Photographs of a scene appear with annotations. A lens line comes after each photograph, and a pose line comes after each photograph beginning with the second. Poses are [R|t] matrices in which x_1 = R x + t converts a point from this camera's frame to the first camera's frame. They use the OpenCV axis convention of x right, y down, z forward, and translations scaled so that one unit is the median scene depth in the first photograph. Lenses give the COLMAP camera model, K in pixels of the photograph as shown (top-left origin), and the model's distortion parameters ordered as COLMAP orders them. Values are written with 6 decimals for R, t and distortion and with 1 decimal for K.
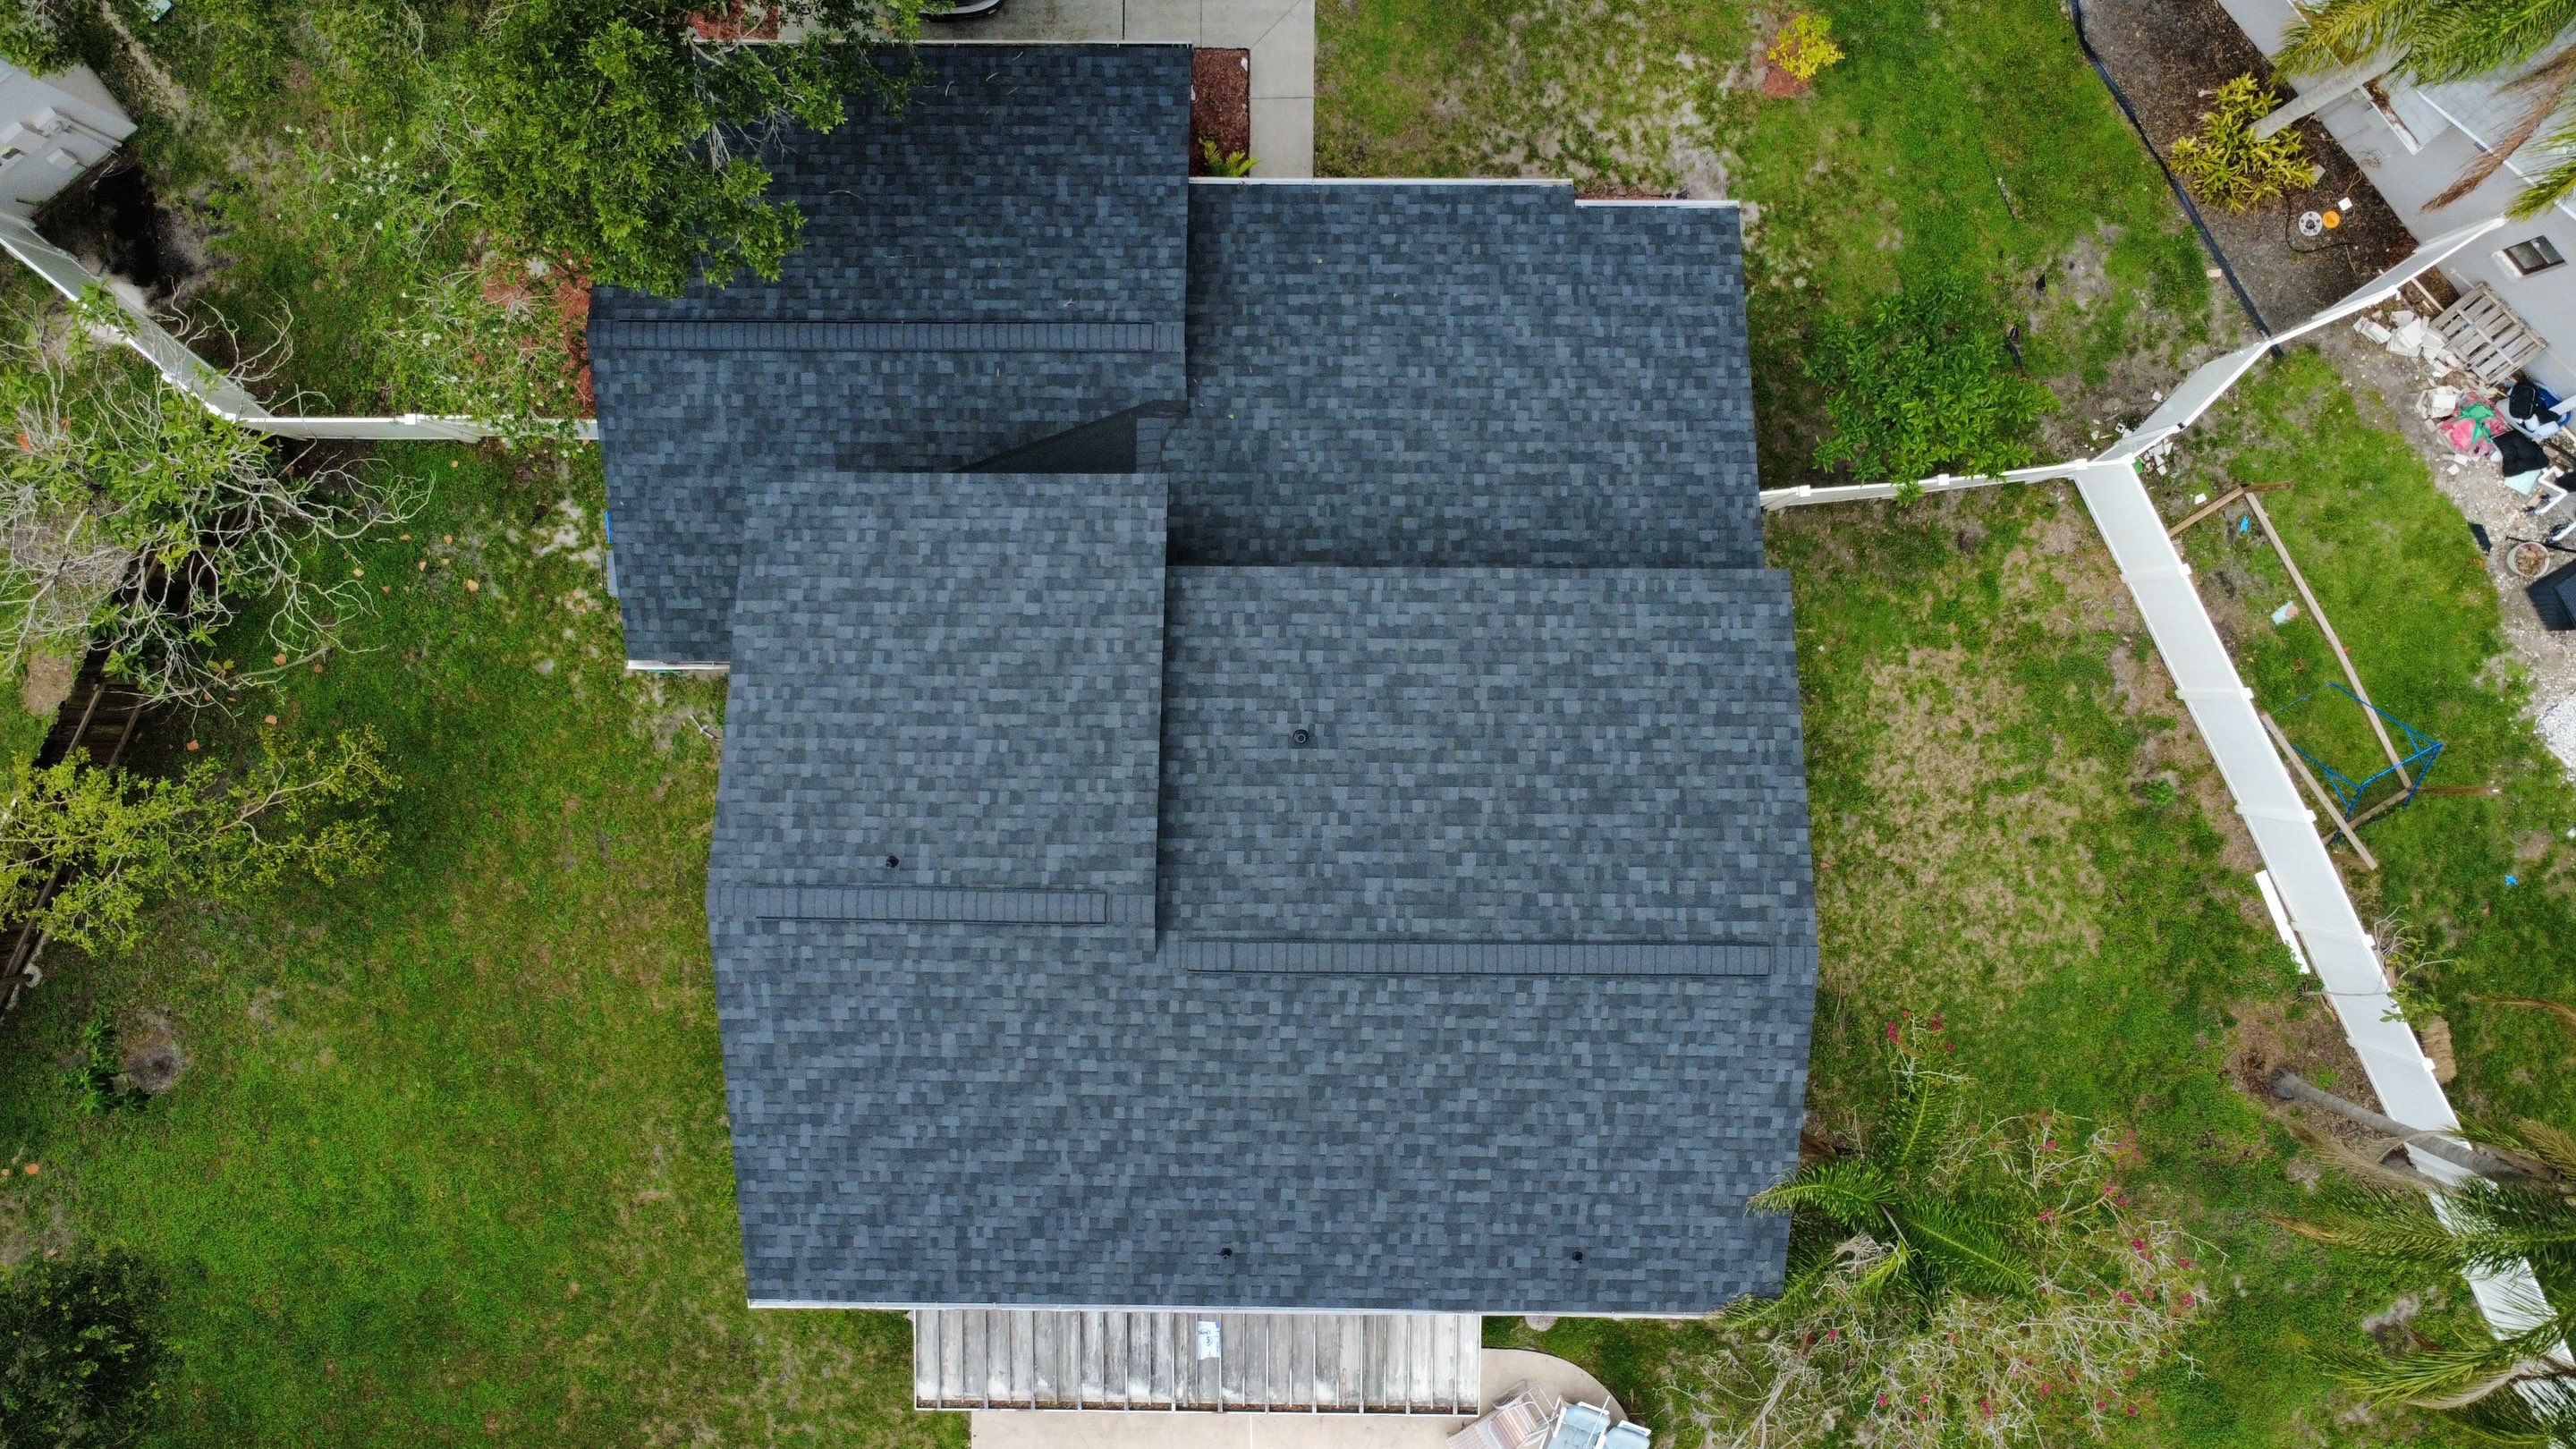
lens RADIAL K [[1873.6, 0, 1283.8], [0, 1873.6, 724.5], [0, 0, 1]] dist [-0.002362, 0.001590]
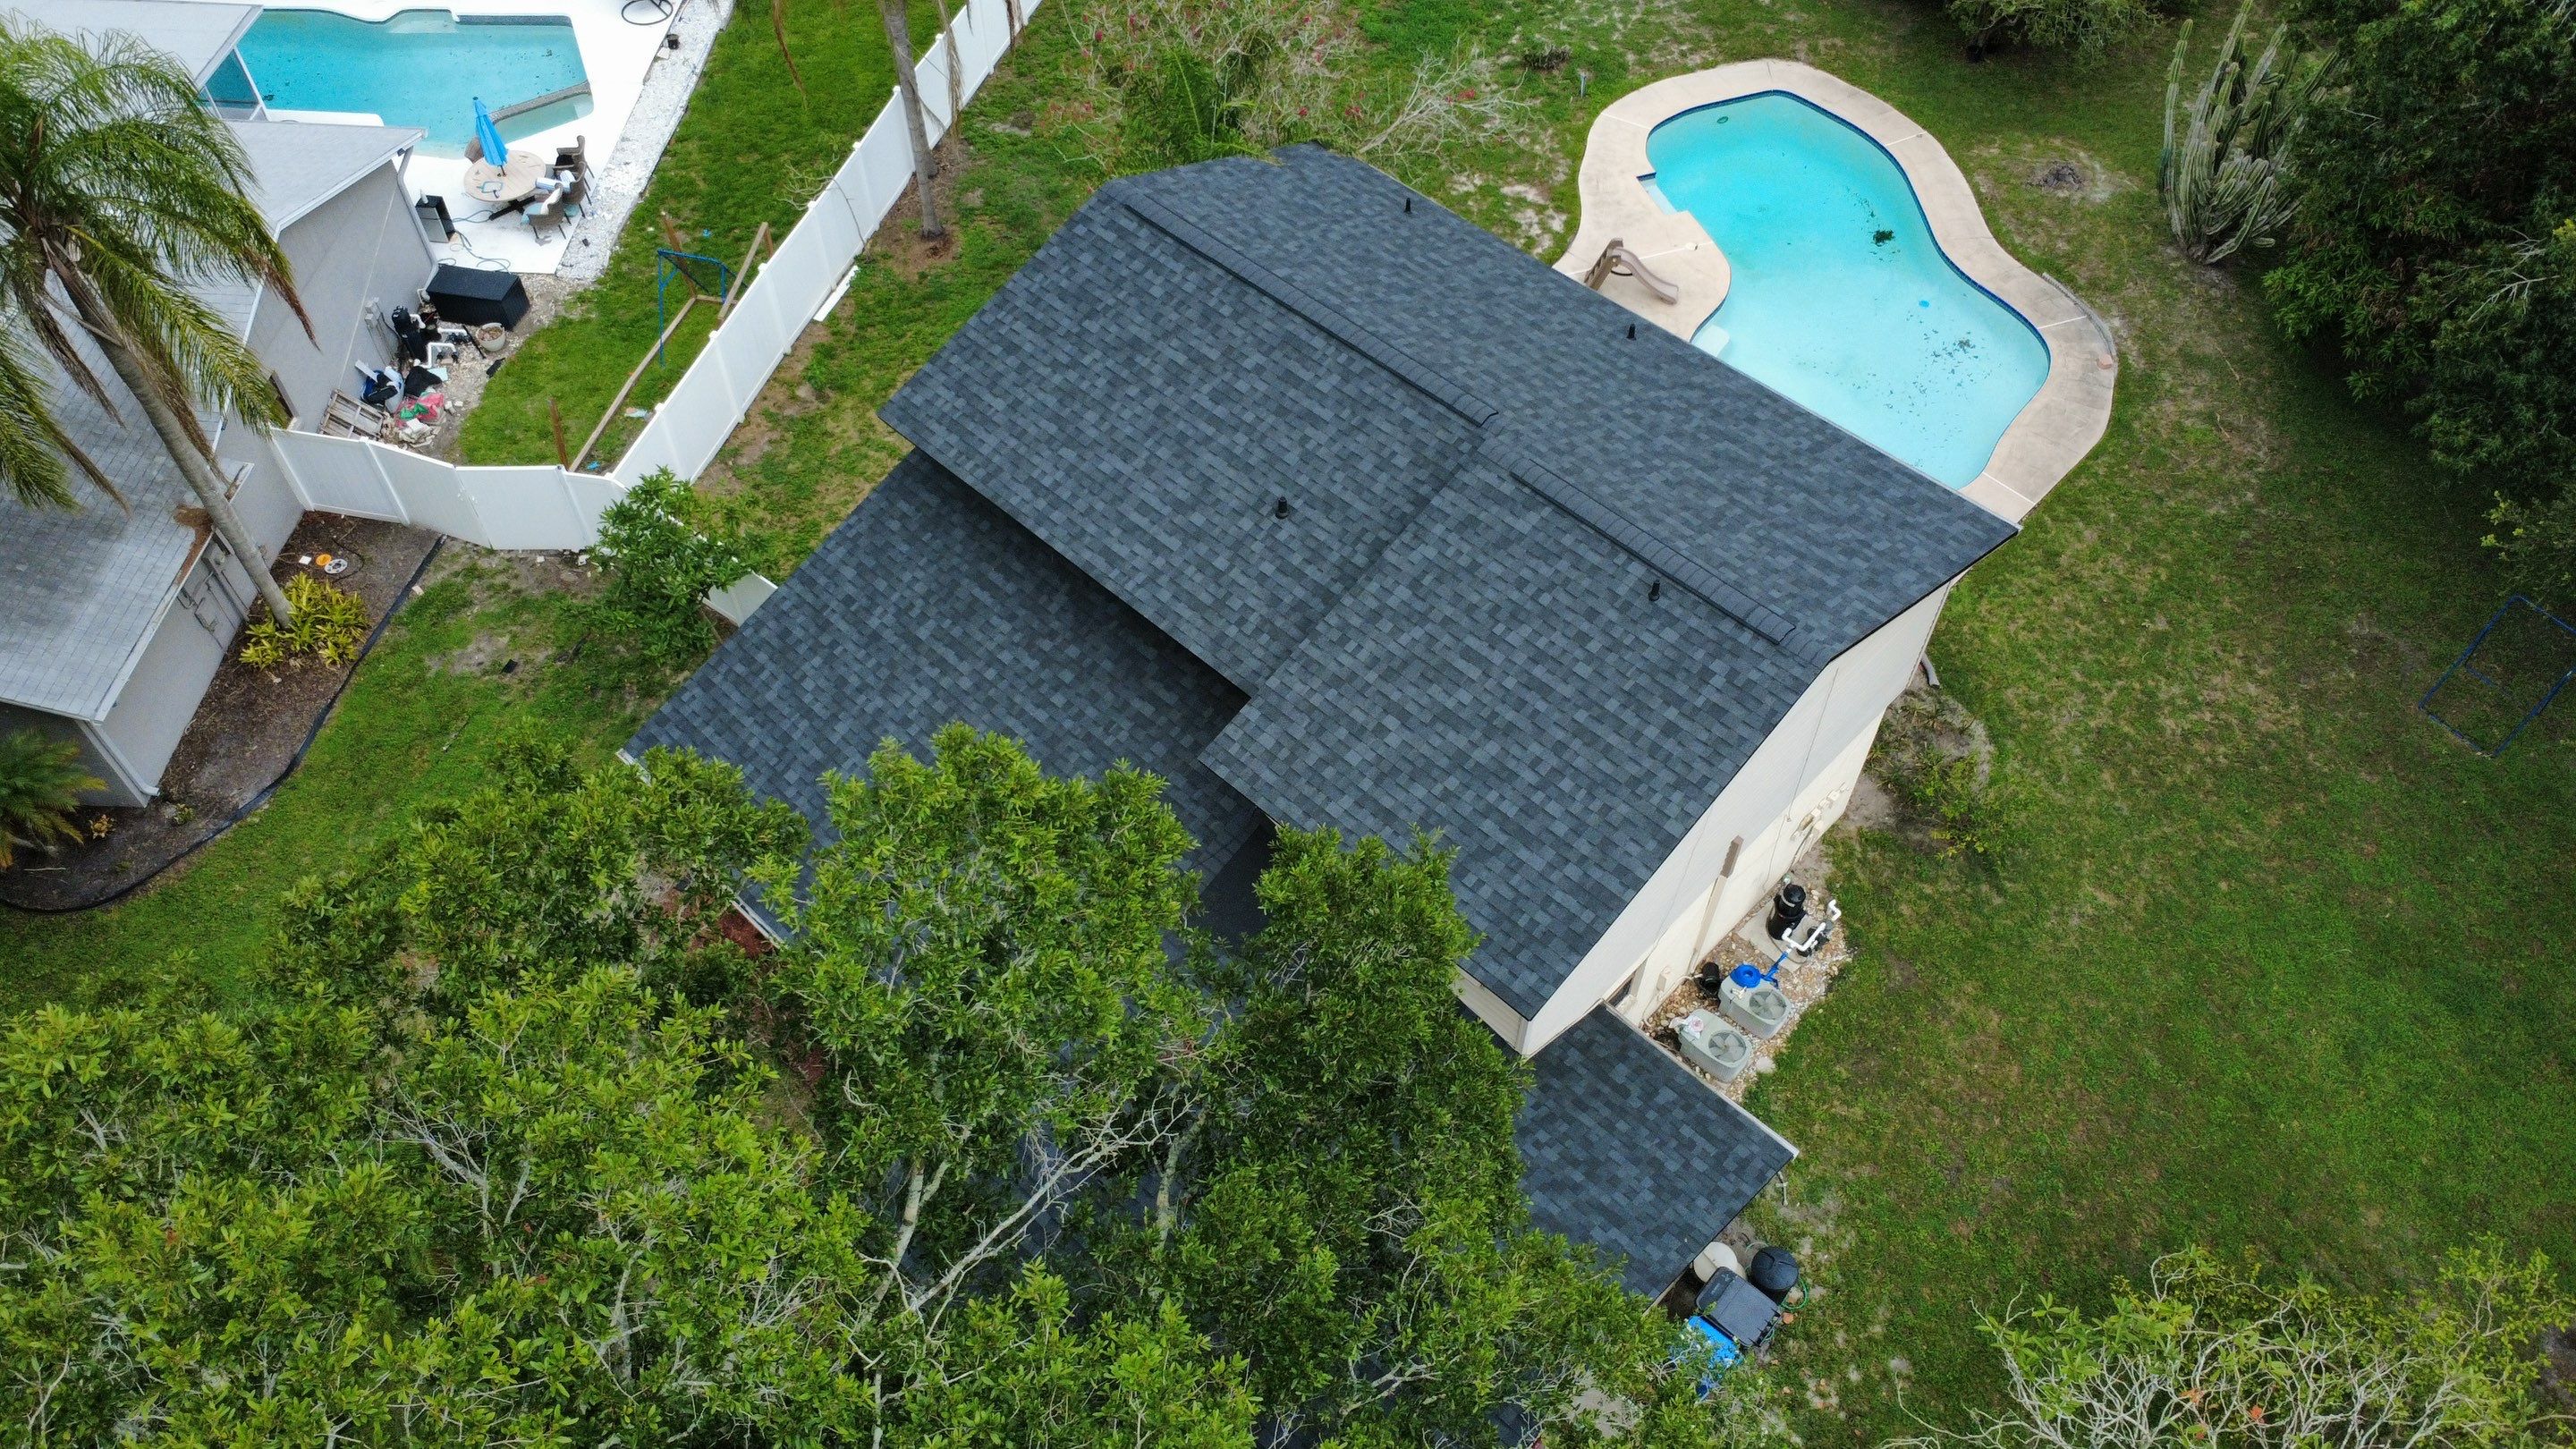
lens RADIAL K [[1873.6, 0, 1287.5], [0, 1873.6, 720.0], [0, 0, 1]] dist [-0.002362, 0.001590]
pose [[-0.725898, -0.530481, 0.437792, -0.446170], [0.687430, -0.580504, 0.436411, -0.448541], [0.022632, 0.617742, 0.786055, 0.188585]]
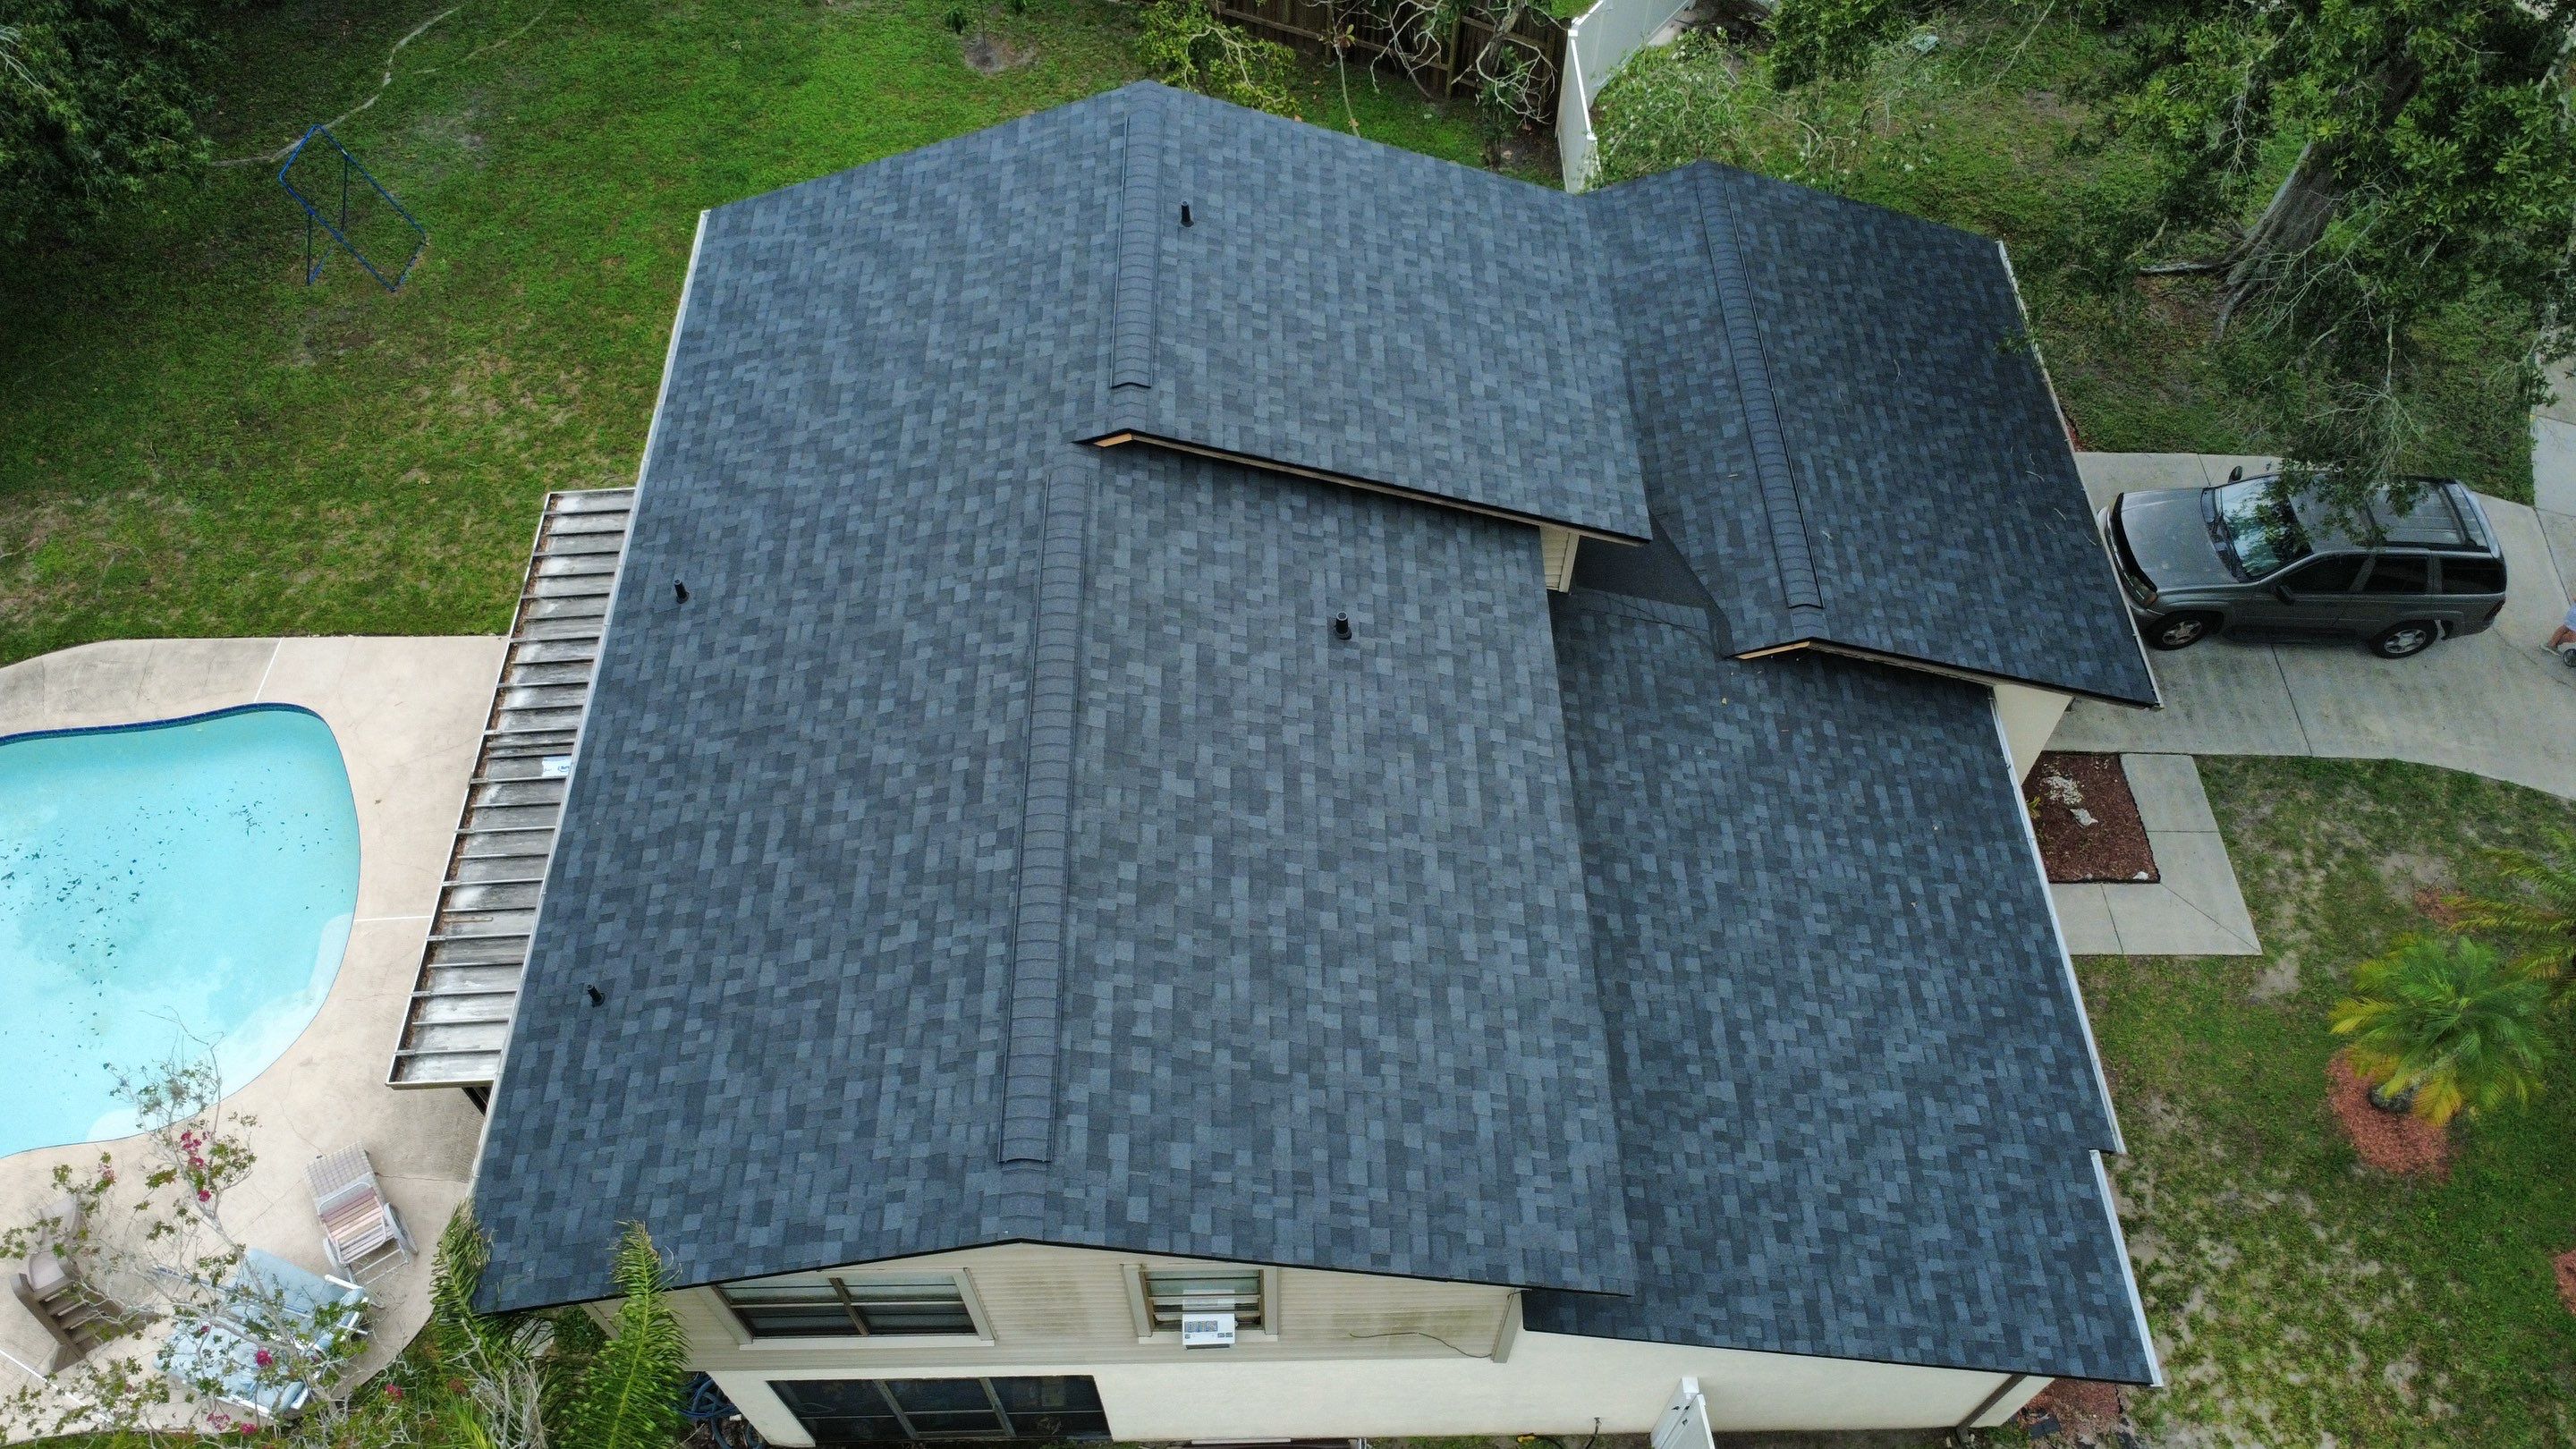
lens RADIAL K [[1873.6, 0, 1280.2], [0, 1873.6, 723.6], [0, 0, 1]] dist [-0.002362, 0.001590]
pose [[0.023417, 0.828353, -0.559717, 0.398397], [-0.999541, 0.008630, -0.029045, 0.046323], [-0.019229, 0.560140, 0.828175, 0.320590]]
